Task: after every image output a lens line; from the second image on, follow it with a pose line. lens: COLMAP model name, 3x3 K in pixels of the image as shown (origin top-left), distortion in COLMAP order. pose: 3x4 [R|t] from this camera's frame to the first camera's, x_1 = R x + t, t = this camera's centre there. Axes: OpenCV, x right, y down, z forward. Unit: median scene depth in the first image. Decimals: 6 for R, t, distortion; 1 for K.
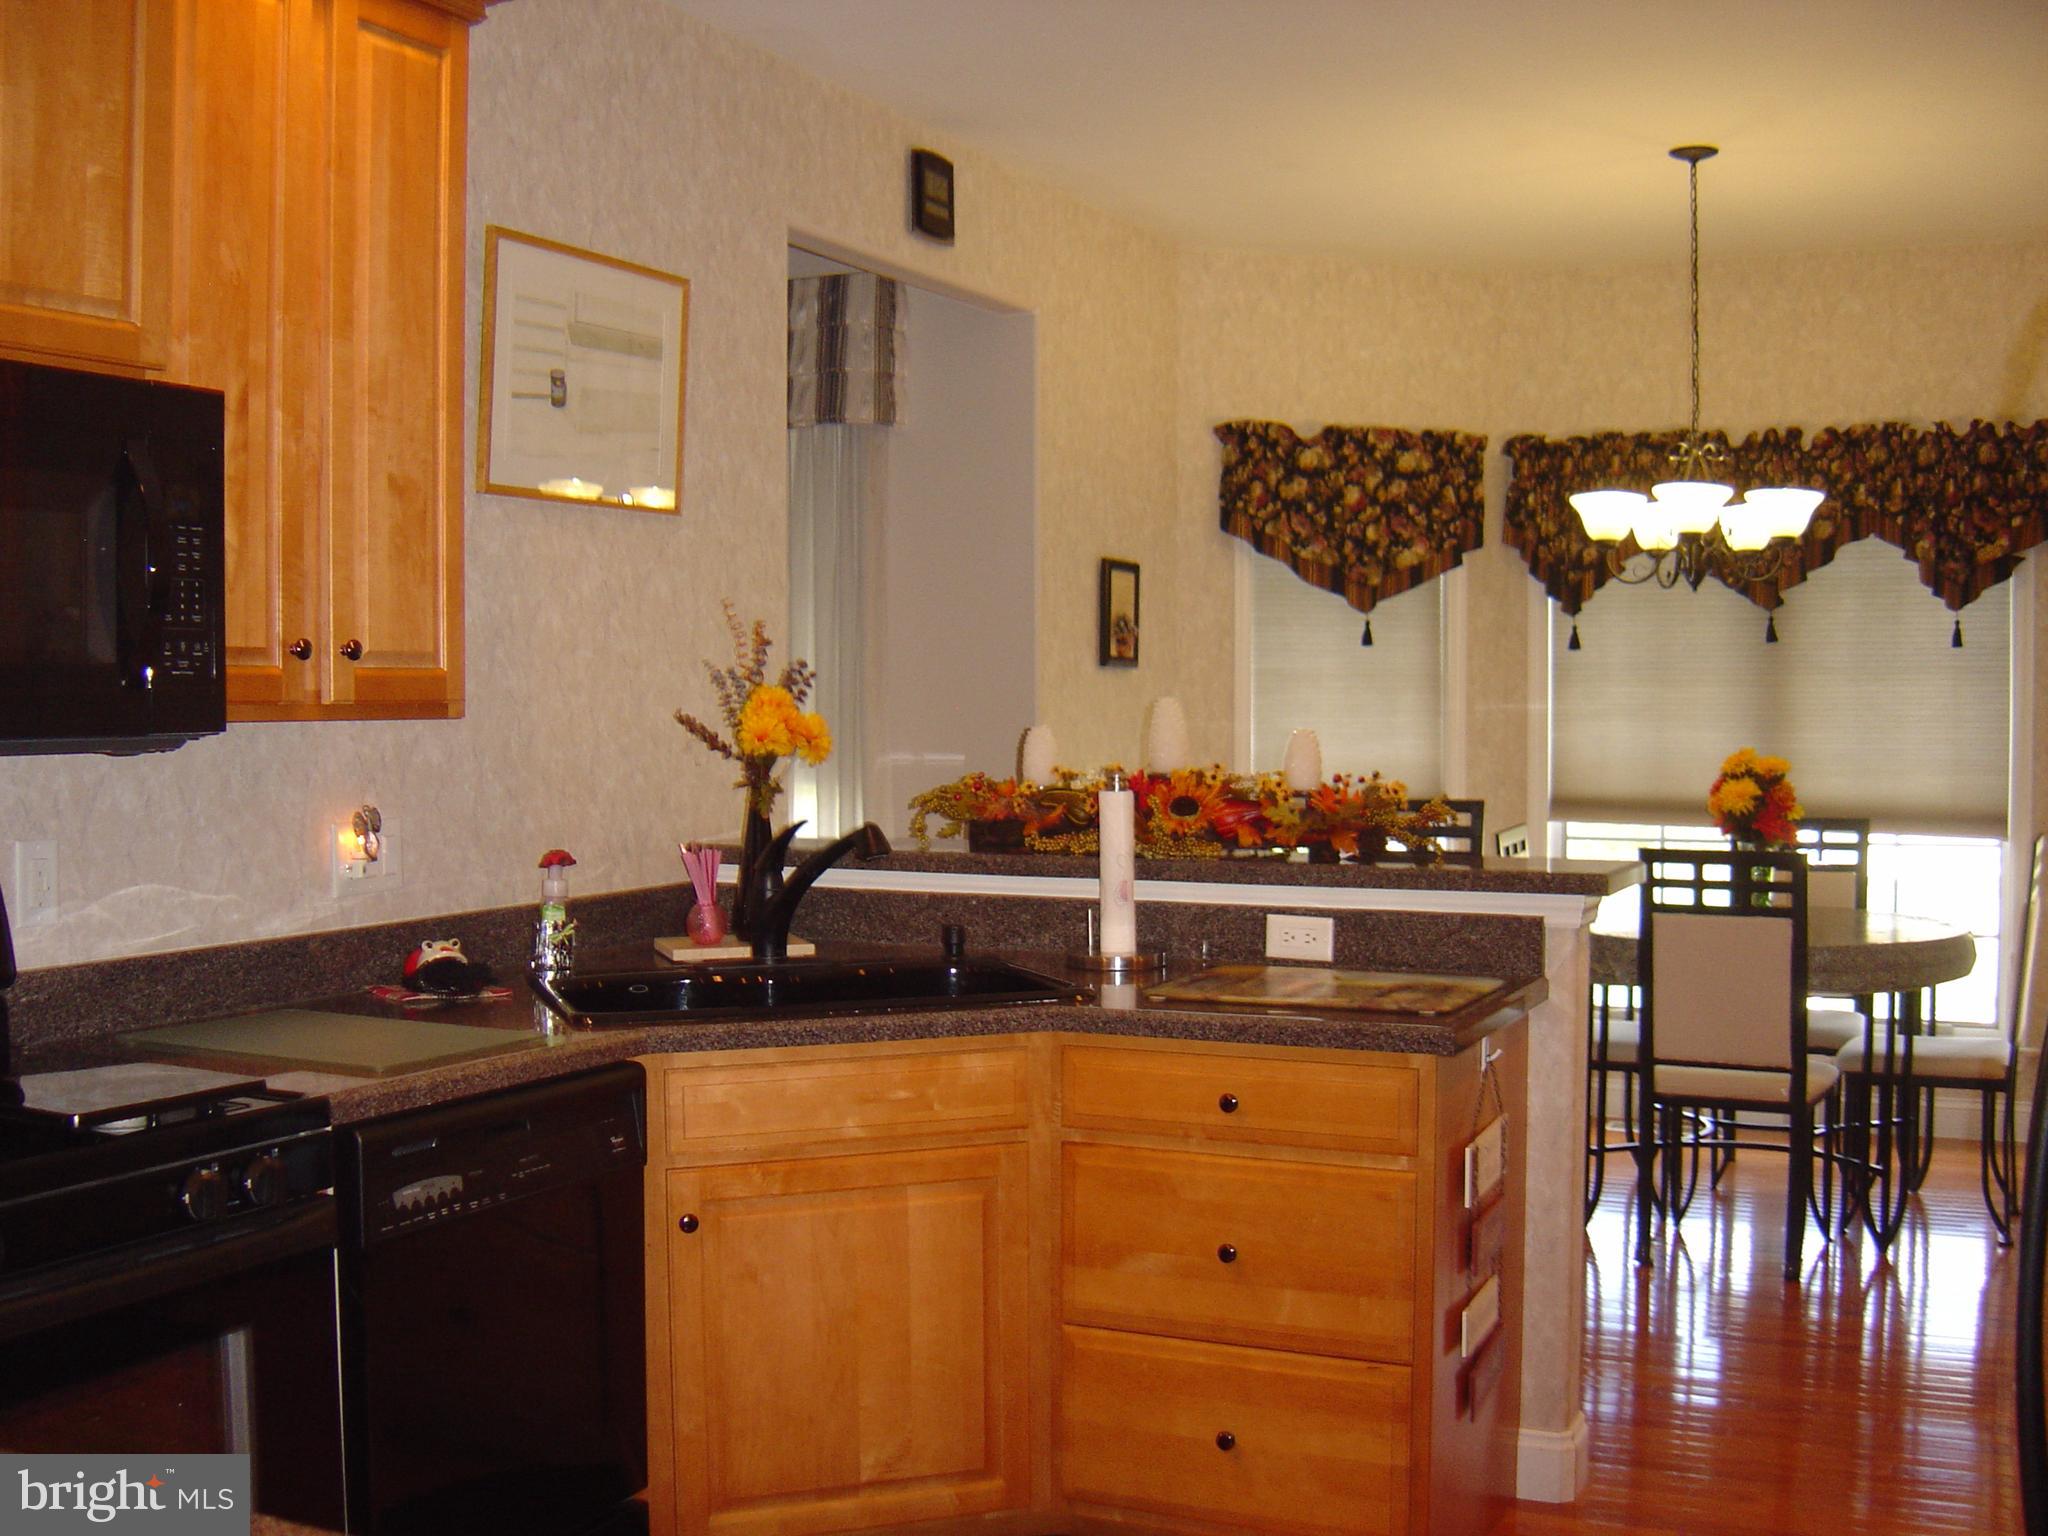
lens RADIAL K [[2263.8, 0, 1024.0], [0, 2263.8, 768.0], [0, 0, 1]] dist [-0.146387, 0.004895]
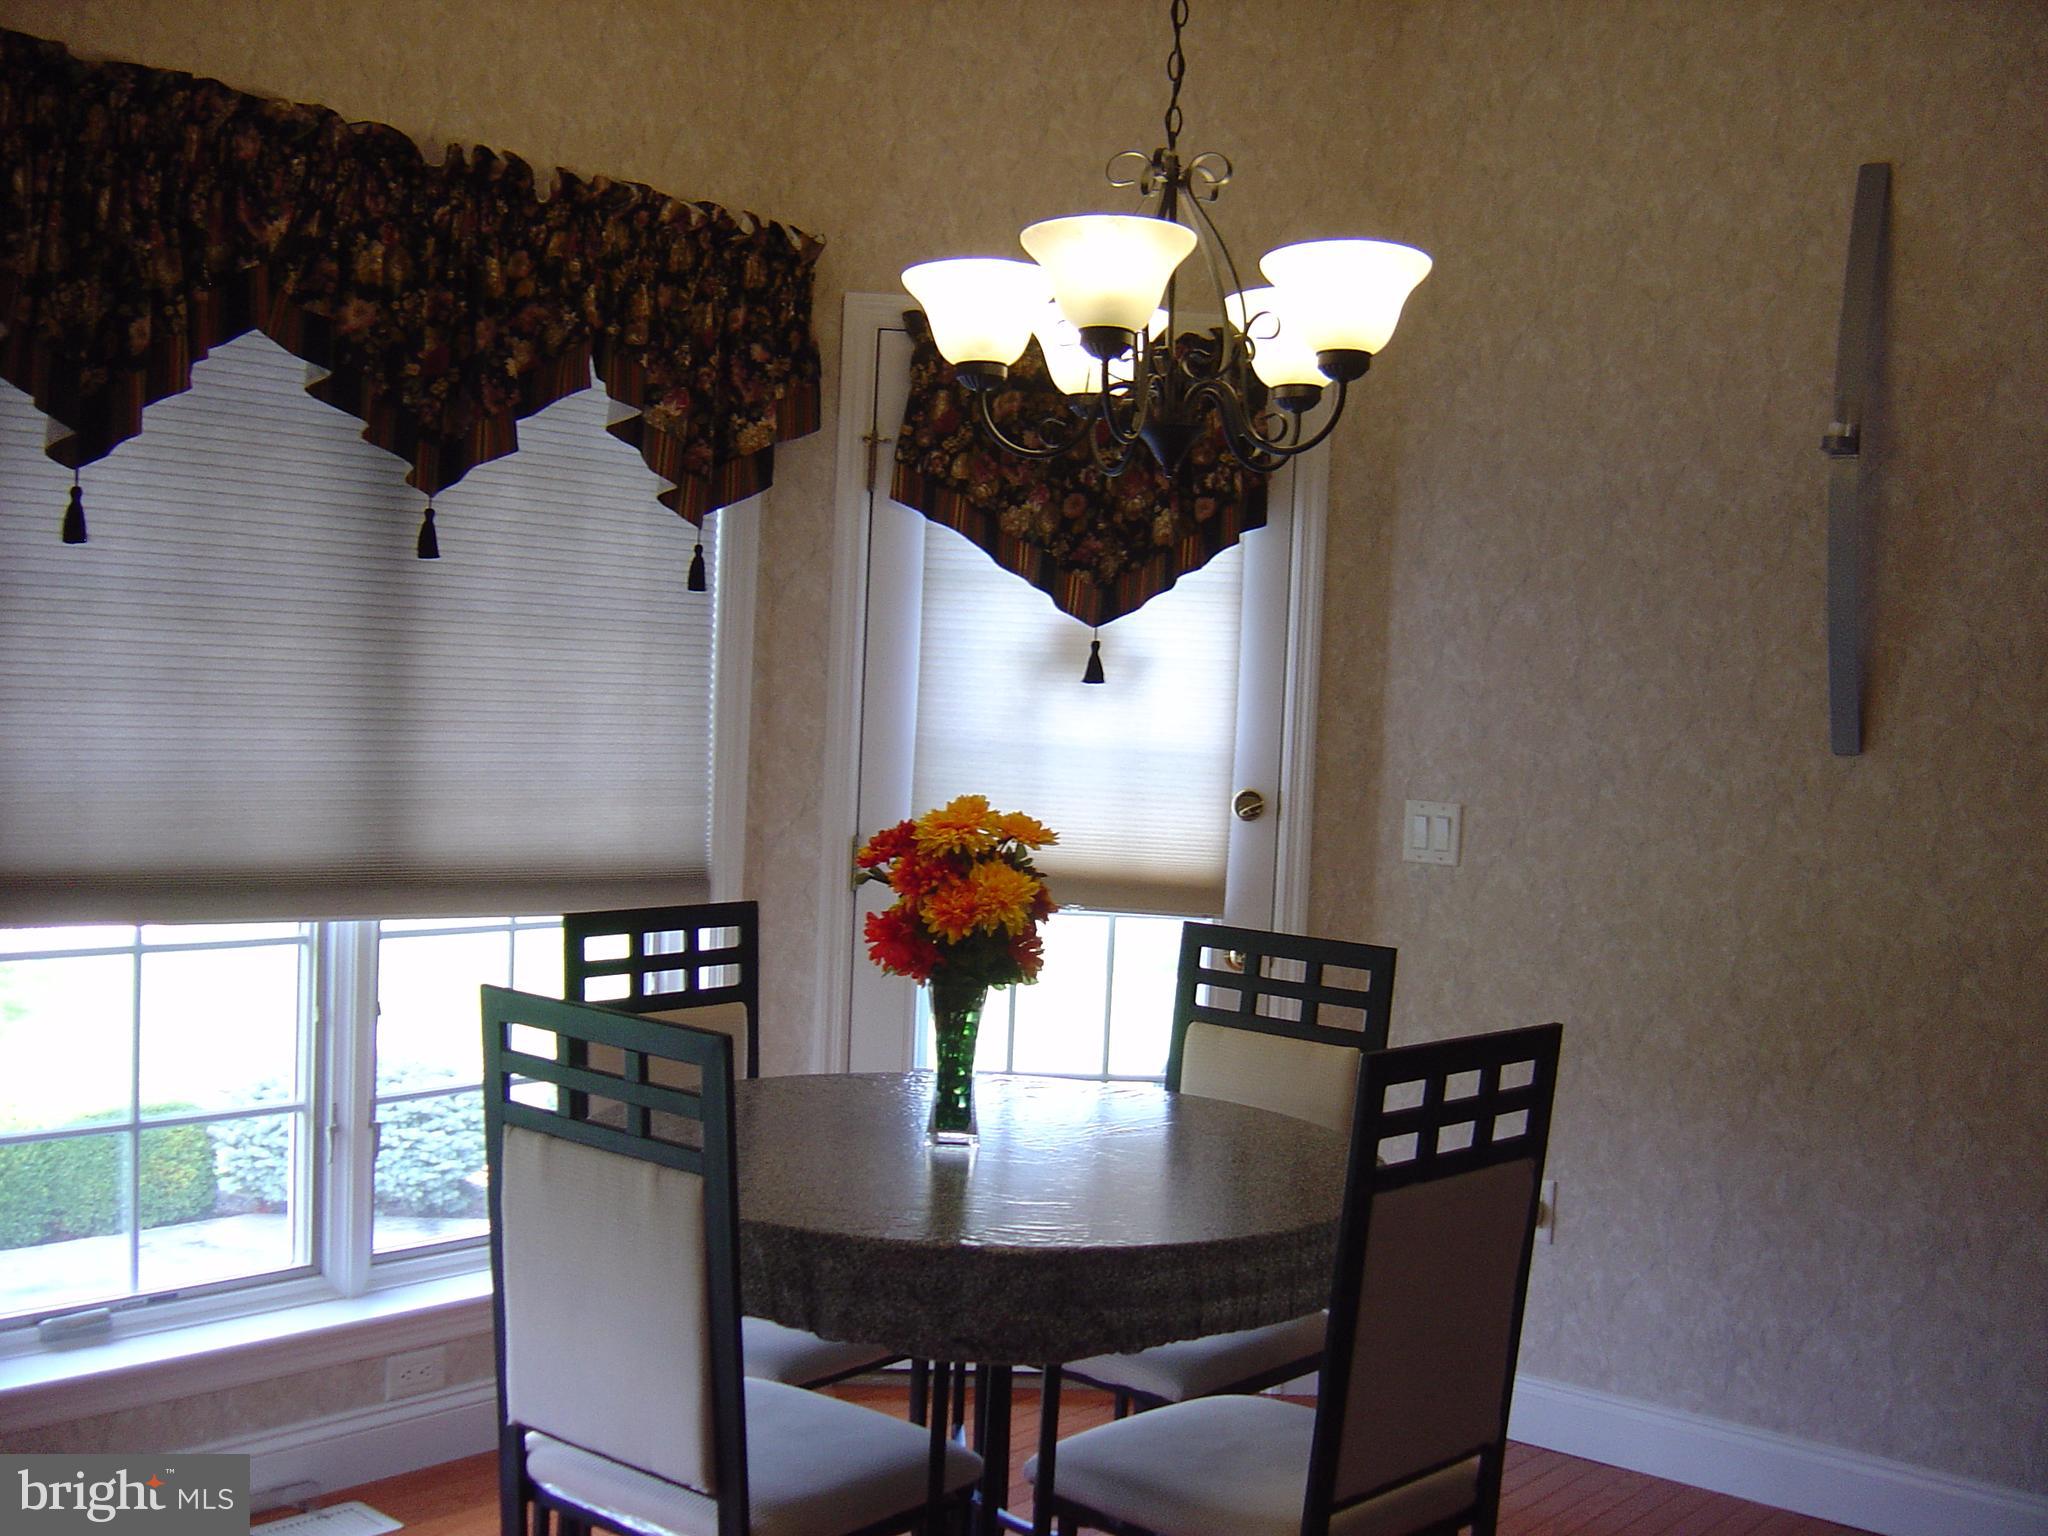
lens RADIAL K [[2263.8, 0, 1024.0], [0, 2263.8, 768.0], [0, 0, 1]] dist [-0.146387, 0.004895]
pose [[0.261649, -0.019163, 0.964973, -0.132415], [-0.024305, 0.999355, 0.026436, -0.025692], [-0.964857, -0.030371, 0.261015, 0.753288]]
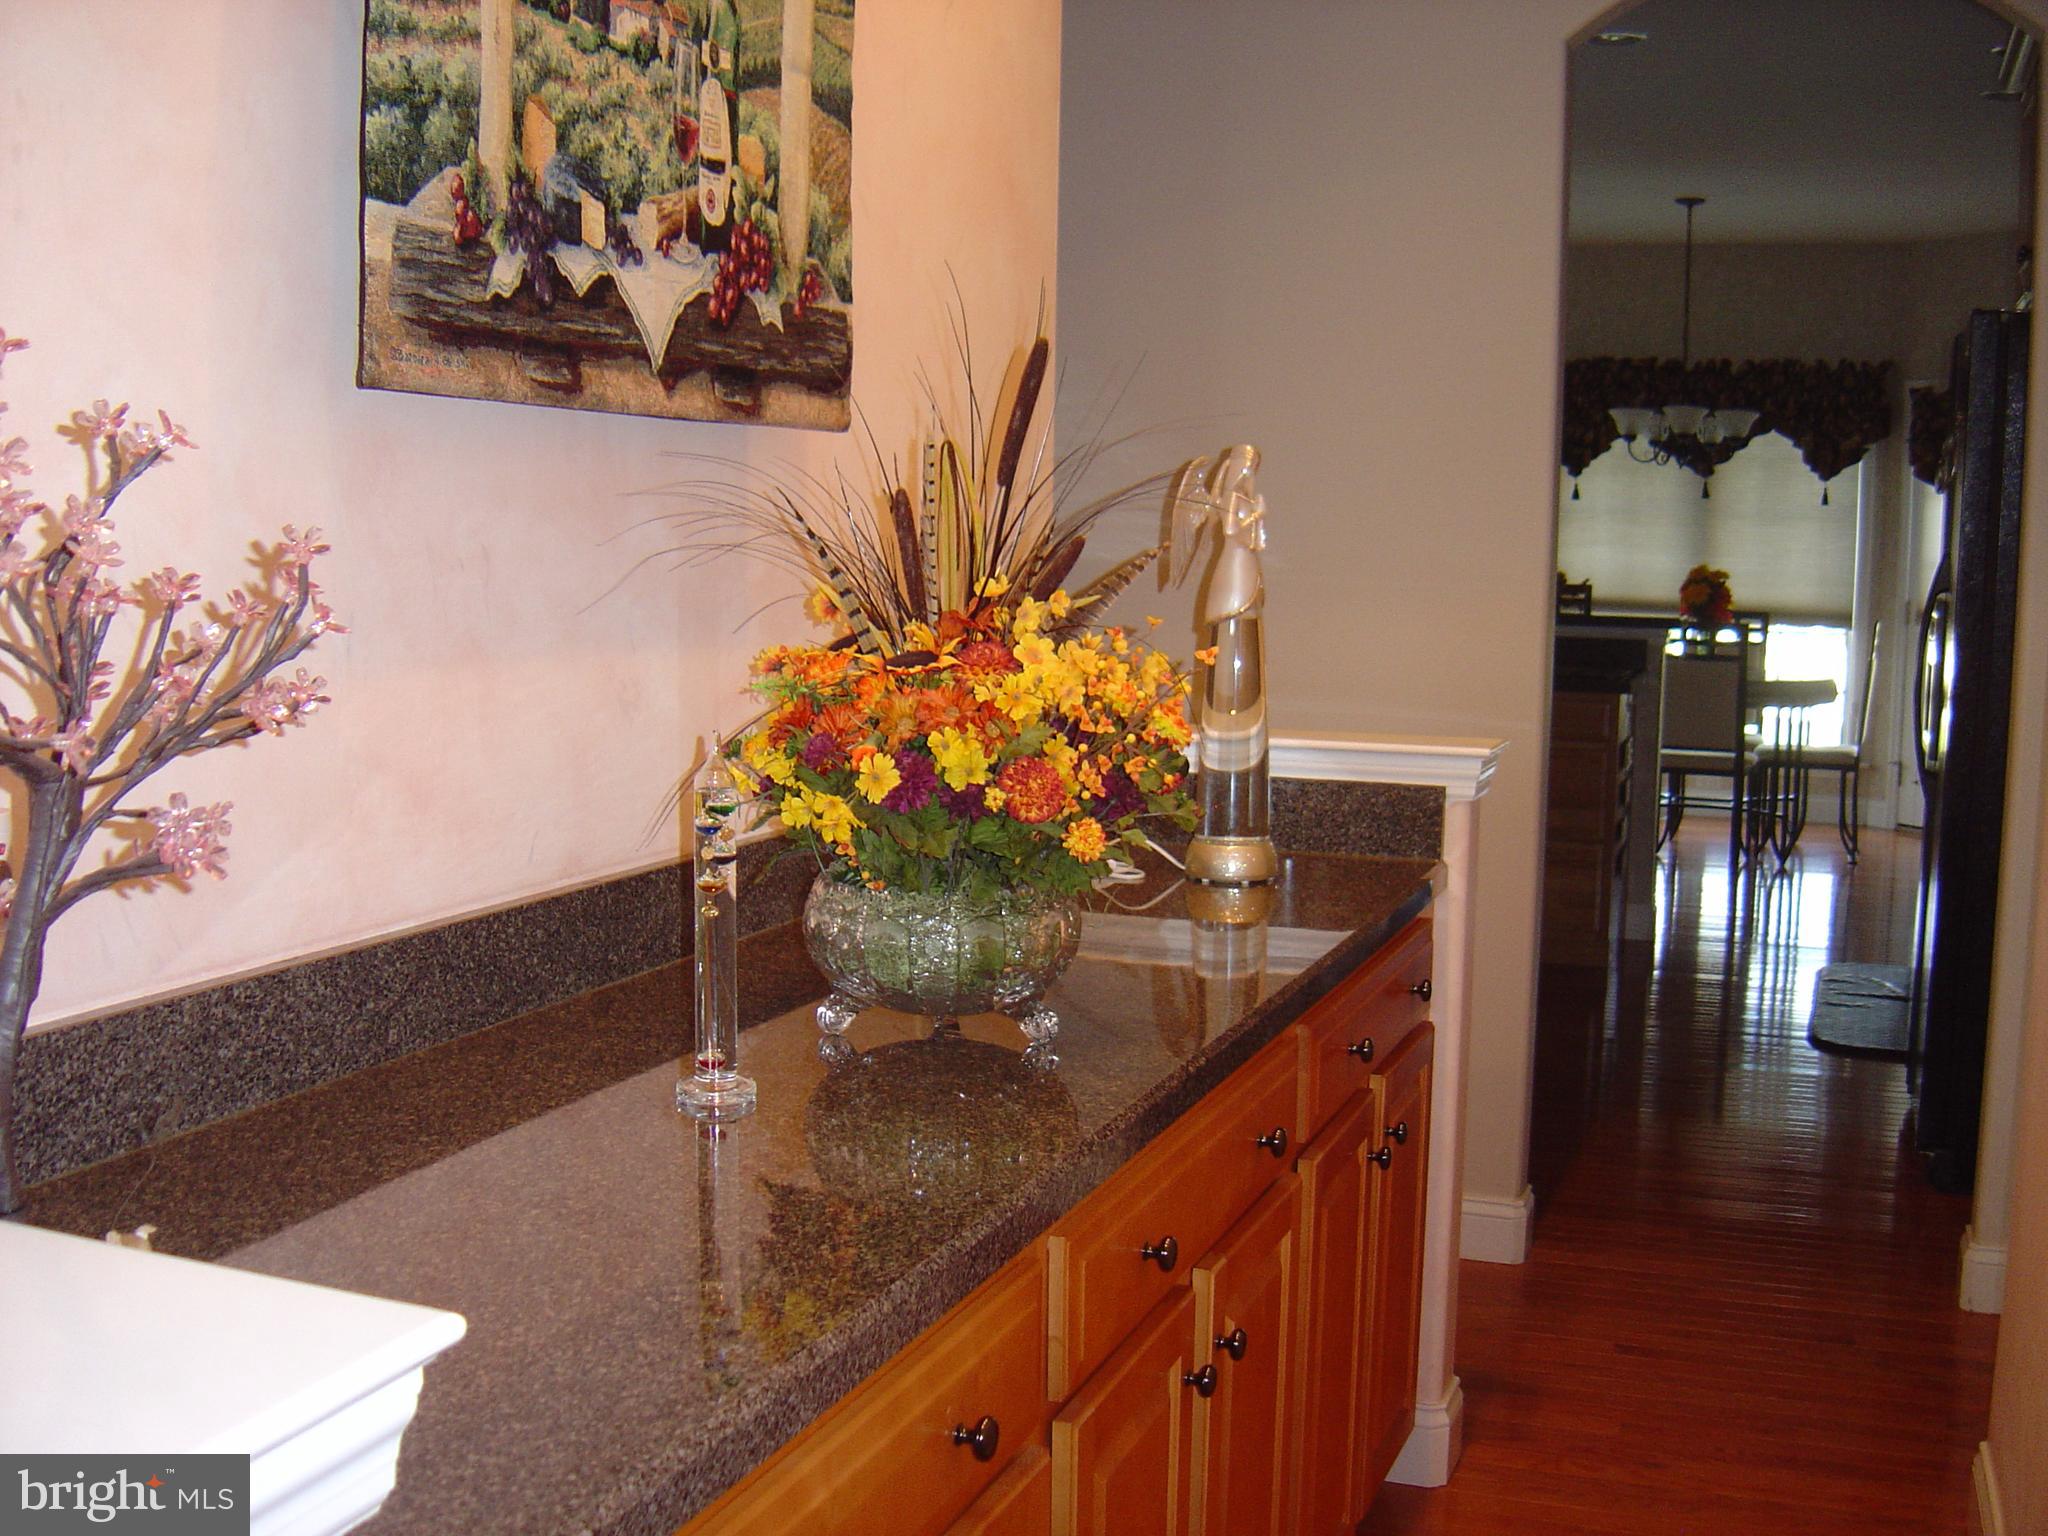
lens RADIAL K [[2263.8, 0, 1024.0], [0, 2263.8, 768.0], [0, 0, 1]] dist [-0.146387, 0.004895]
pose [[0.995945, 0.008214, 0.089589, -0.278550], [-0.015327, 0.996756, 0.079006, 0.015378], [-0.088650, -0.080058, 0.992840, -0.518793]]
